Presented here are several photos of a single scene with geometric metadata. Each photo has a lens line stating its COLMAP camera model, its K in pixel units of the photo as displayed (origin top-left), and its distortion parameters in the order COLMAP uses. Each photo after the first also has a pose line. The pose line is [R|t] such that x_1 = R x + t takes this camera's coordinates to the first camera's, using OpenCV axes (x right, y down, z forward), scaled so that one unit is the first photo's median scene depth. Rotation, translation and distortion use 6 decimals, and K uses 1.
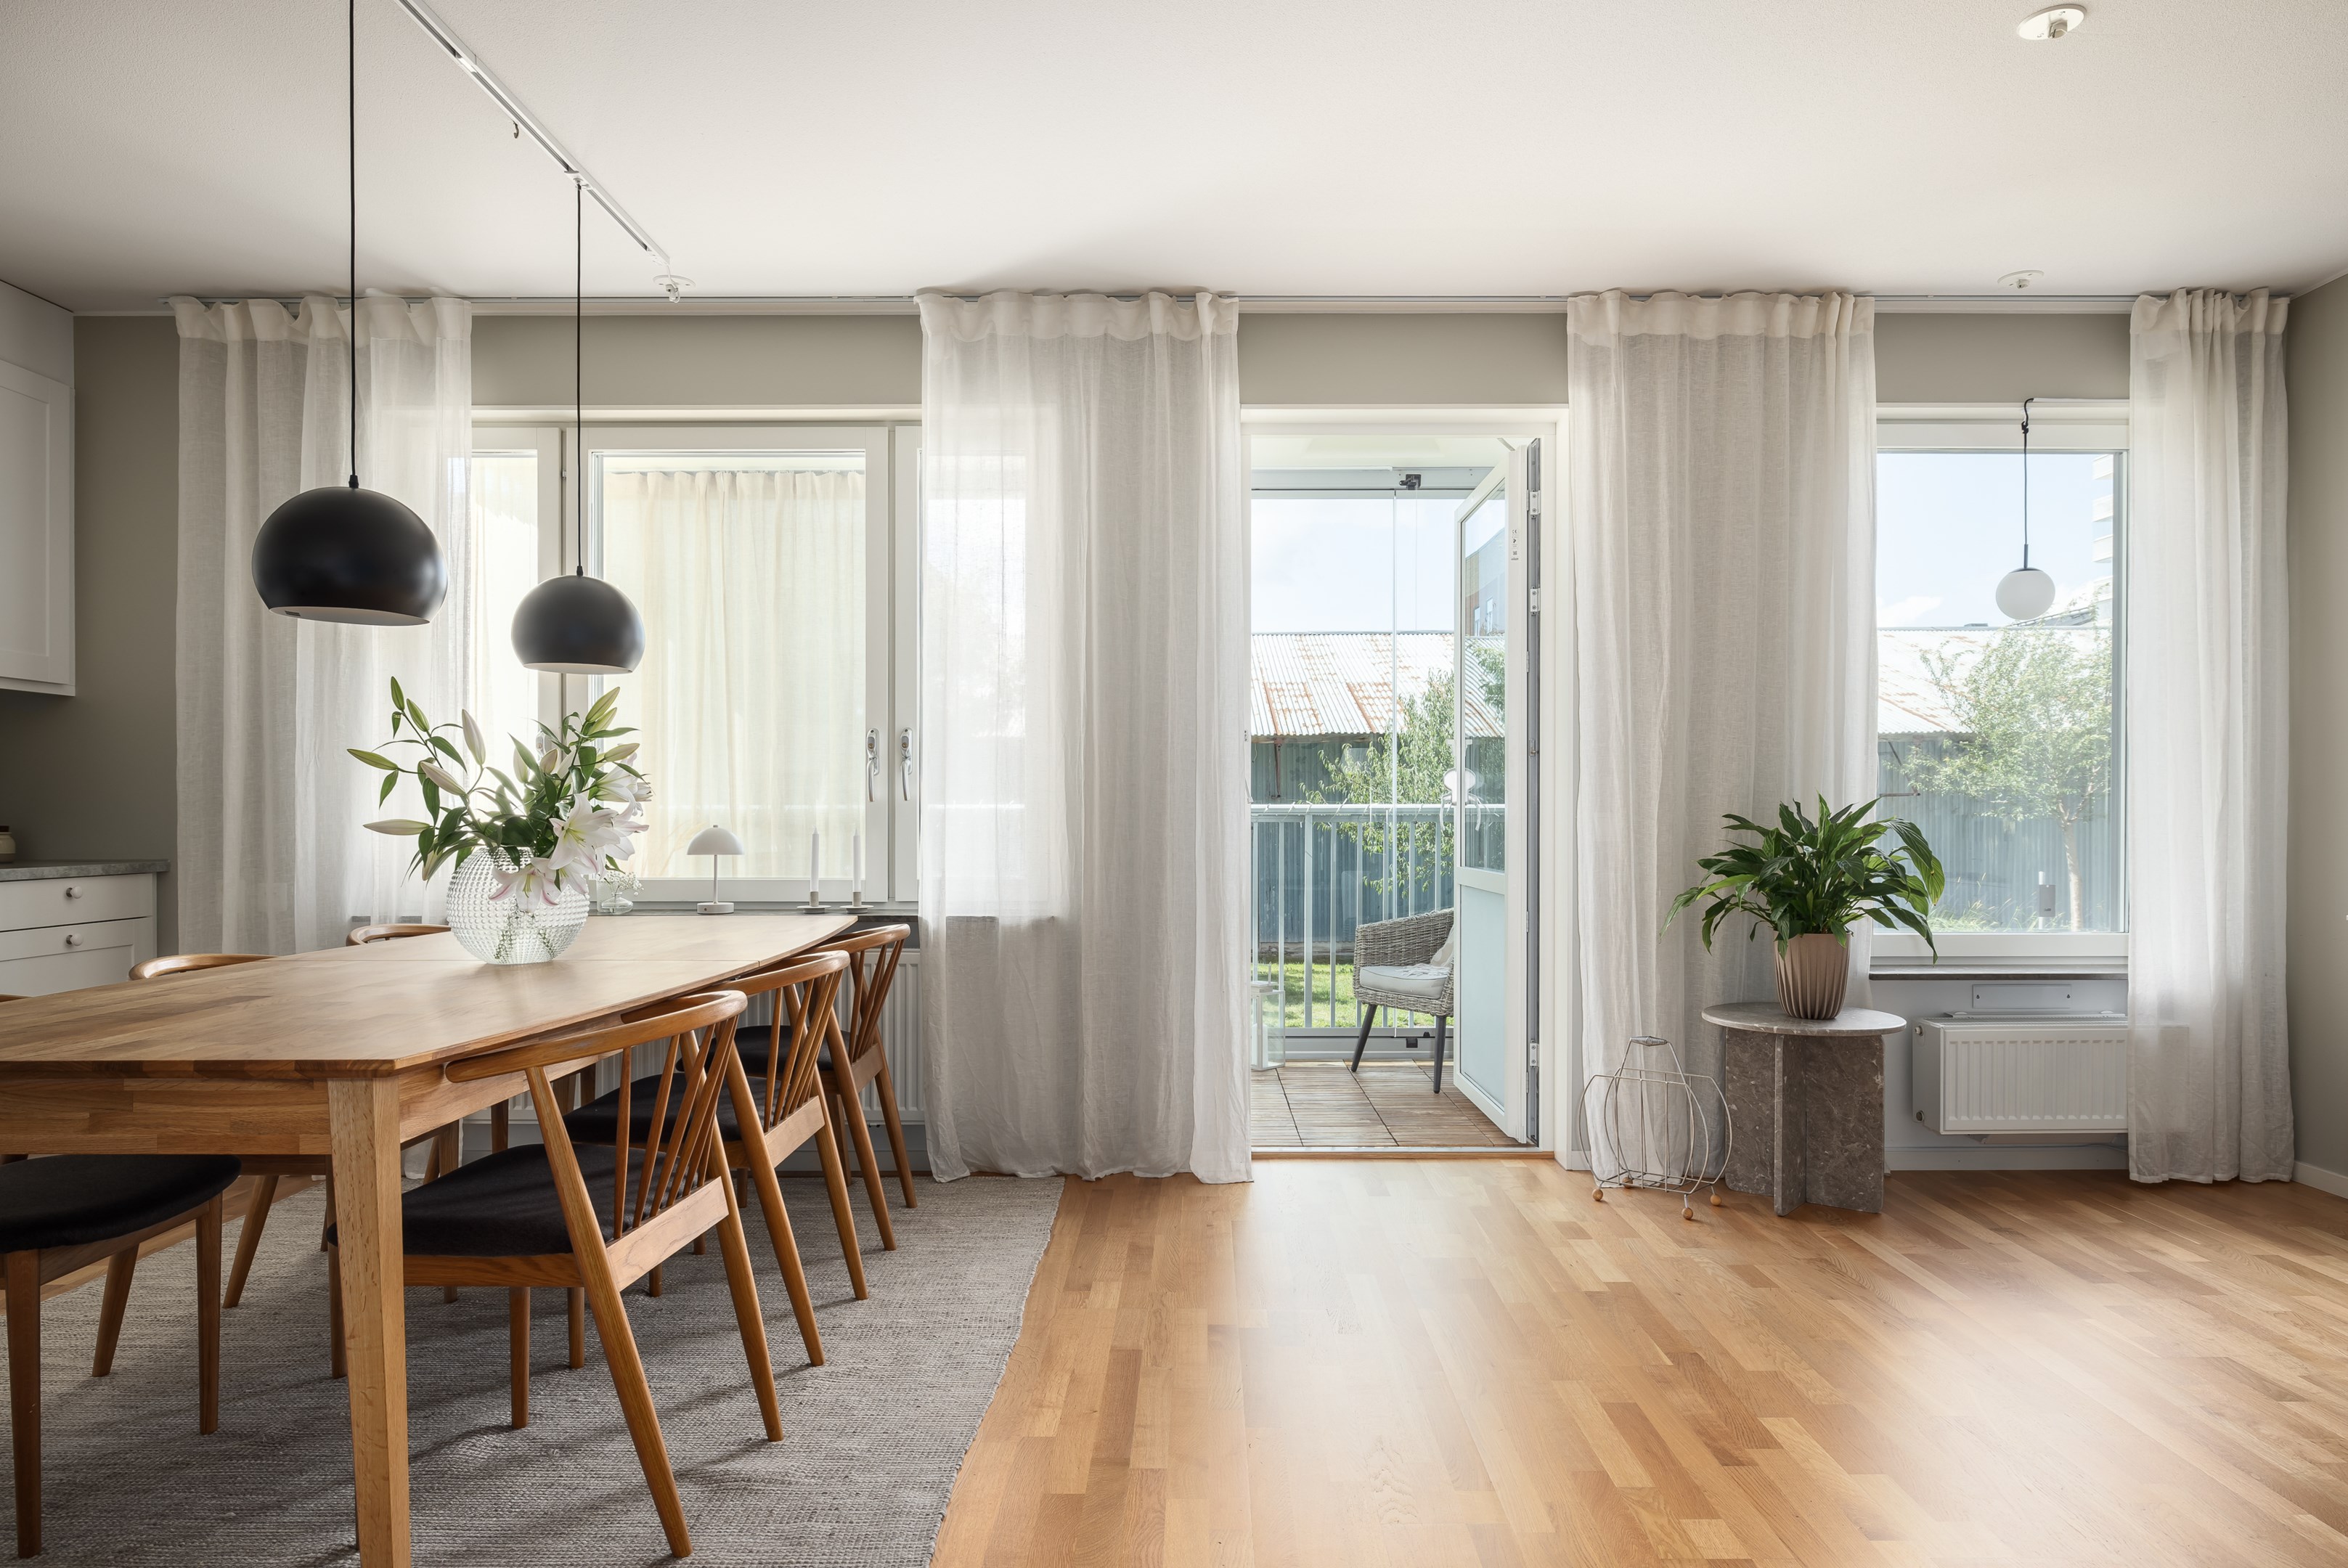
lens RADIAL K [[1411.2, 0, 1176.4], [0, 1411.2, 794.3], [0, 0, 1]] dist [-0.000615, -0.003033]
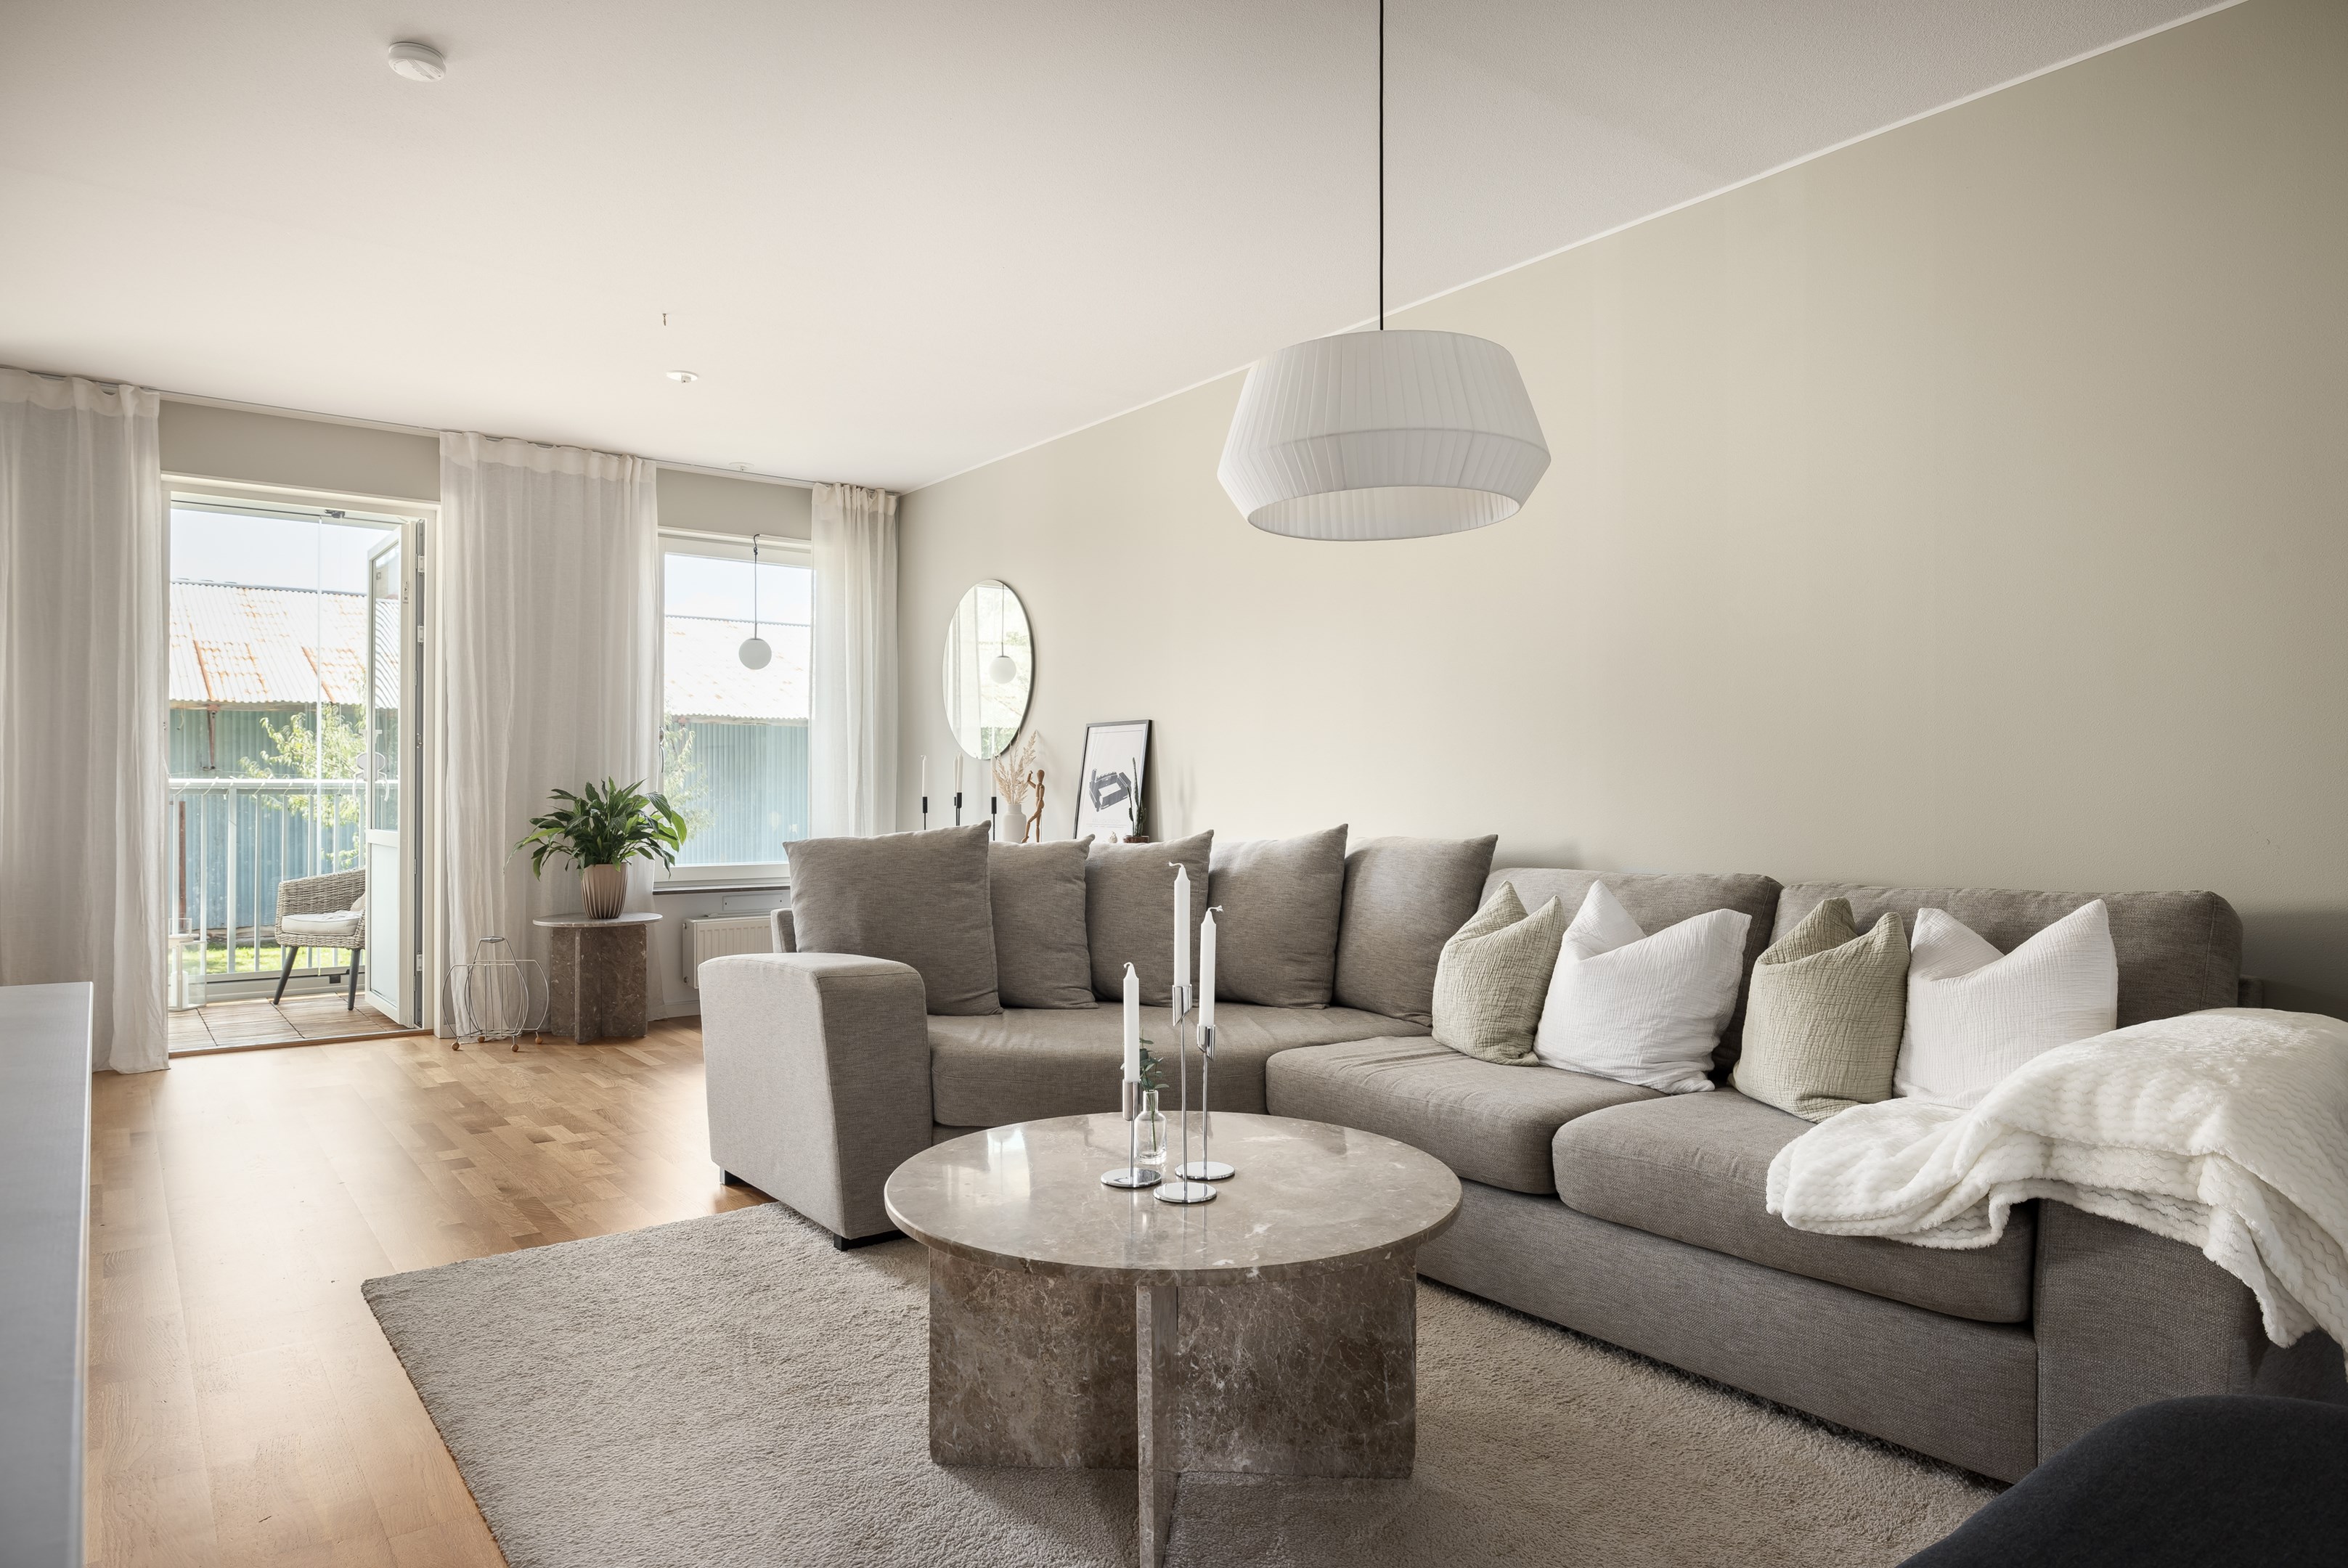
lens RADIAL K [[1411.2, 0, 1176.9], [0, 1411.2, 790.6], [0, 0, 1]] dist [-0.000615, -0.003033]
pose [[0.784038, 0.002422, 0.620708, -0.025579], [-0.011418, 0.999879, 0.010521, -0.007560], [-0.620608, -0.015336, 0.783971, -0.600062]]
